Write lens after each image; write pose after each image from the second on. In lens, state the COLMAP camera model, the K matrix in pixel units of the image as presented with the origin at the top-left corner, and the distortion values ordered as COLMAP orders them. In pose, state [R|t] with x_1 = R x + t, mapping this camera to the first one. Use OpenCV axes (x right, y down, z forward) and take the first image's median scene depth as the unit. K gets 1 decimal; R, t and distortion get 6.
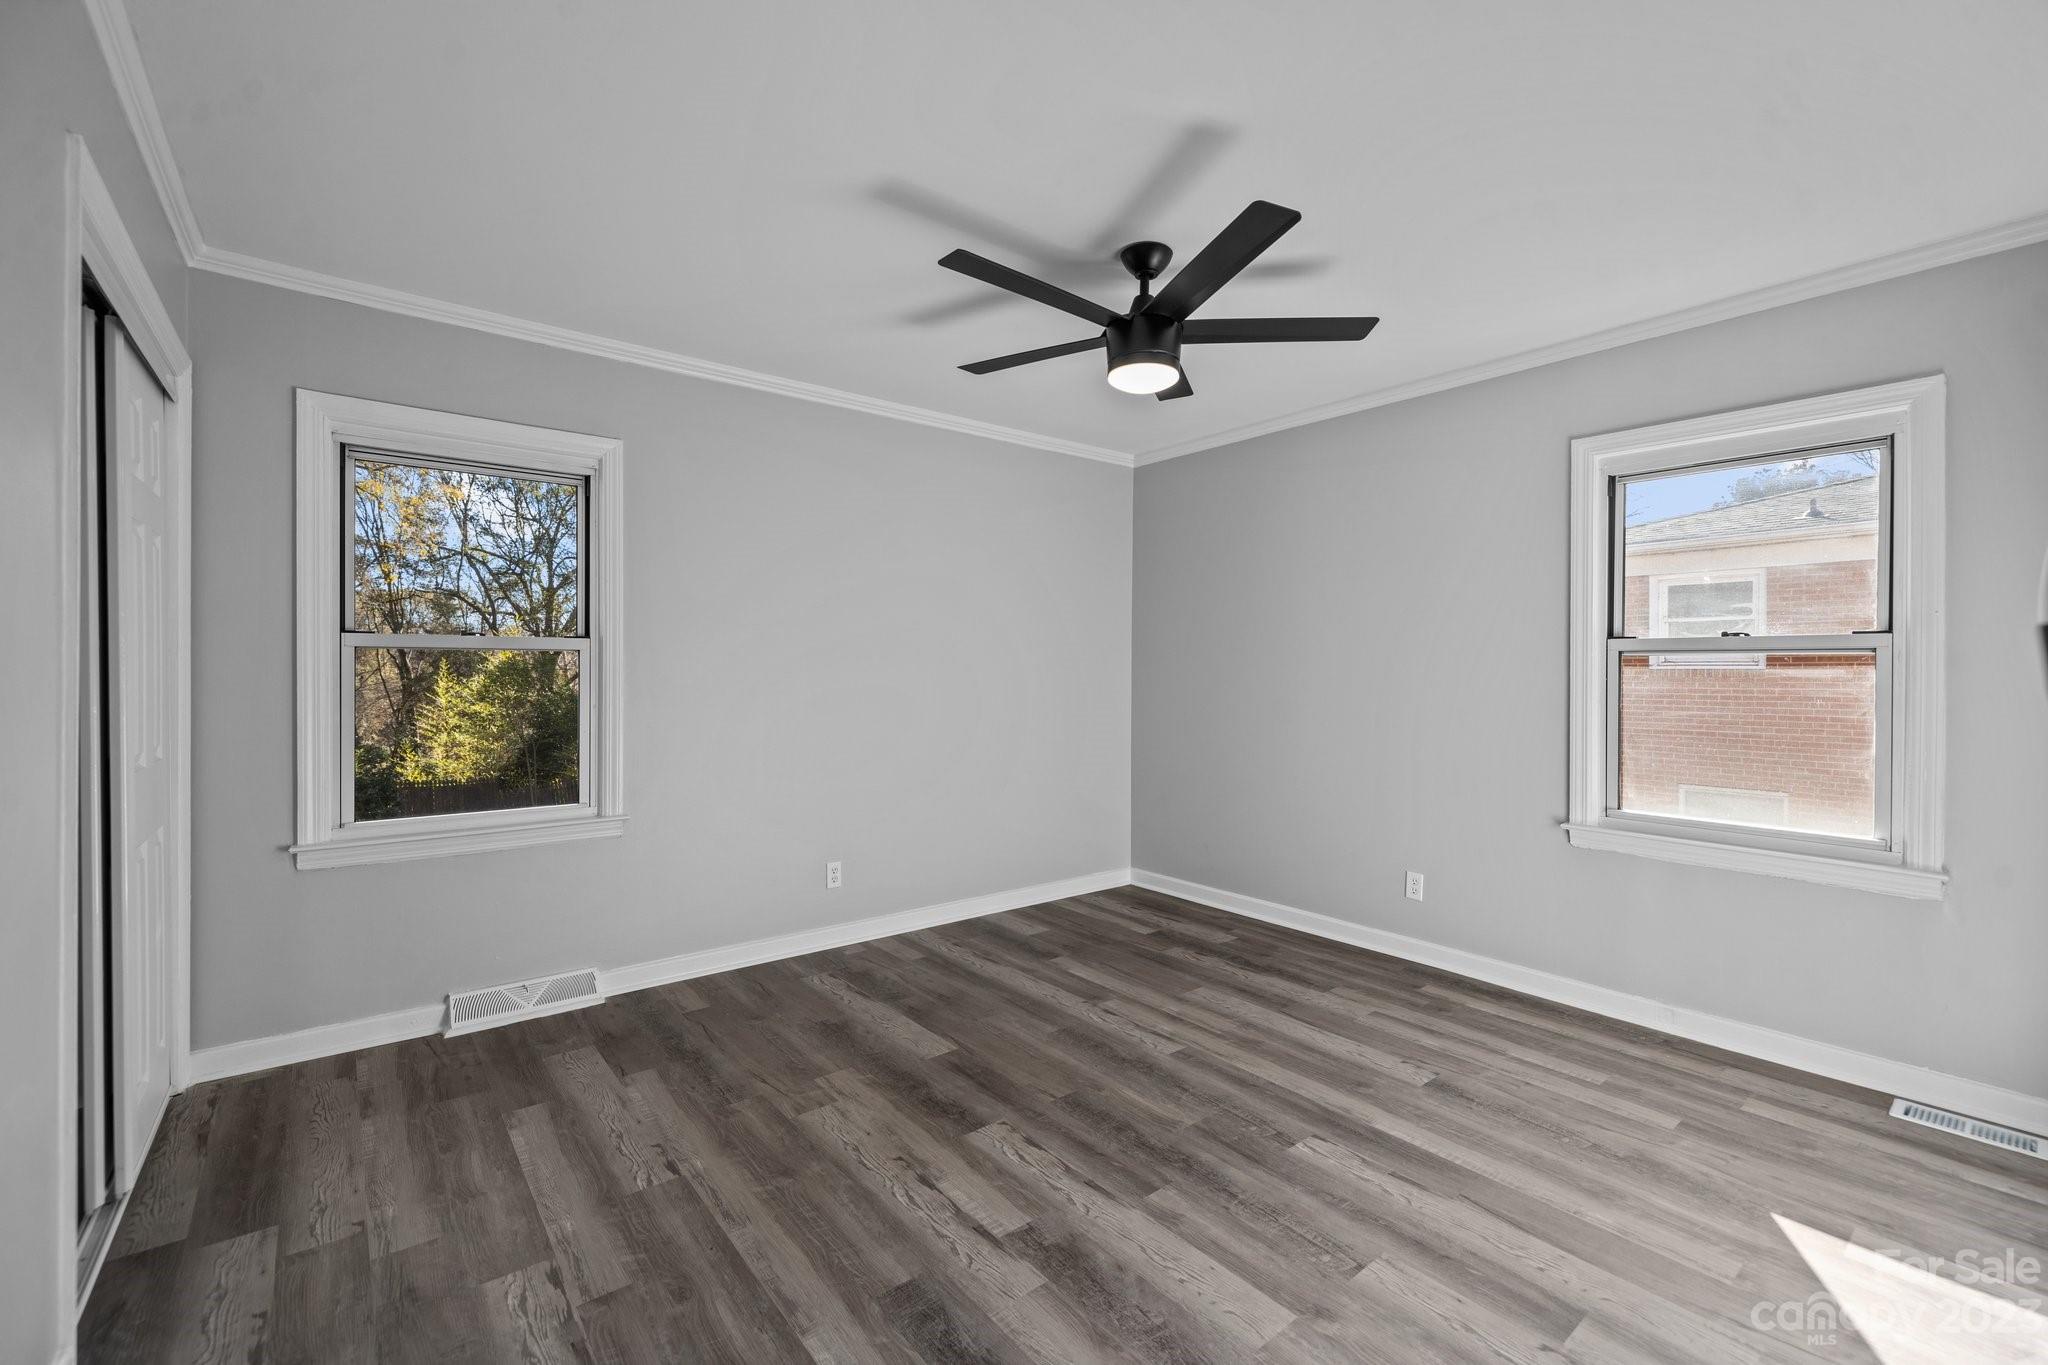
lens RADIAL K [[872.0, 0, 1021.7], [0, 872.0, 664.0], [0, 0, 1]] dist [0.000225, -0.000143]
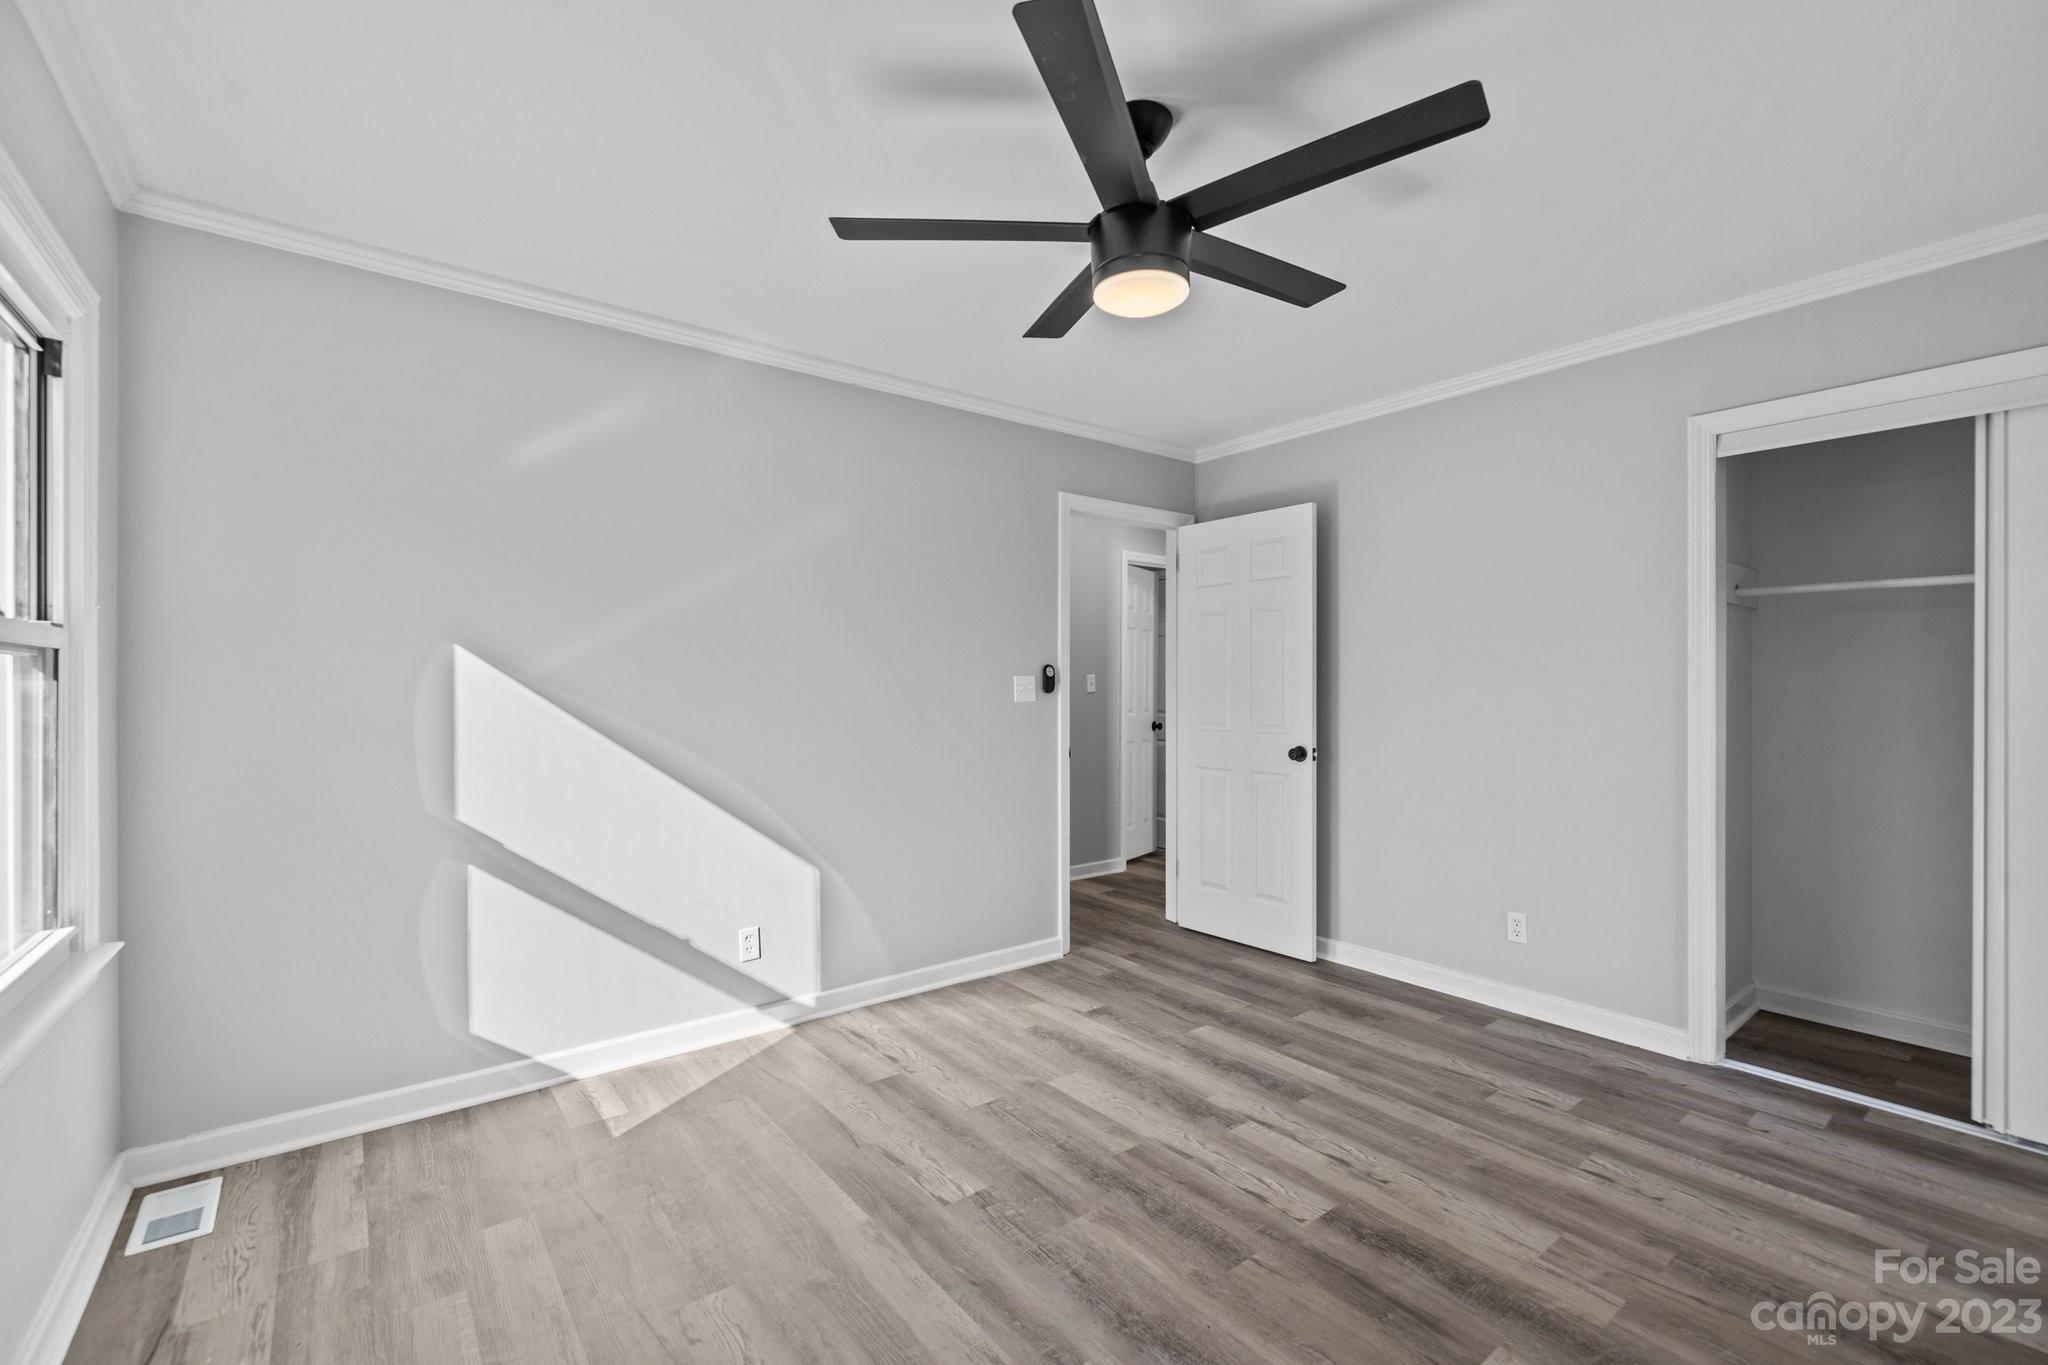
lens RADIAL K [[872.0, 0, 1021.7], [0, 872.0, 664.0], [0, 0, 1]] dist [0.000225, -0.000143]
pose [[-0.999895, -0.005379, 0.013445, 0.269809], [-0.005801, 0.999486, -0.031518, 0.013427], [-0.013269, -0.031593, -0.999413, 2.076963]]
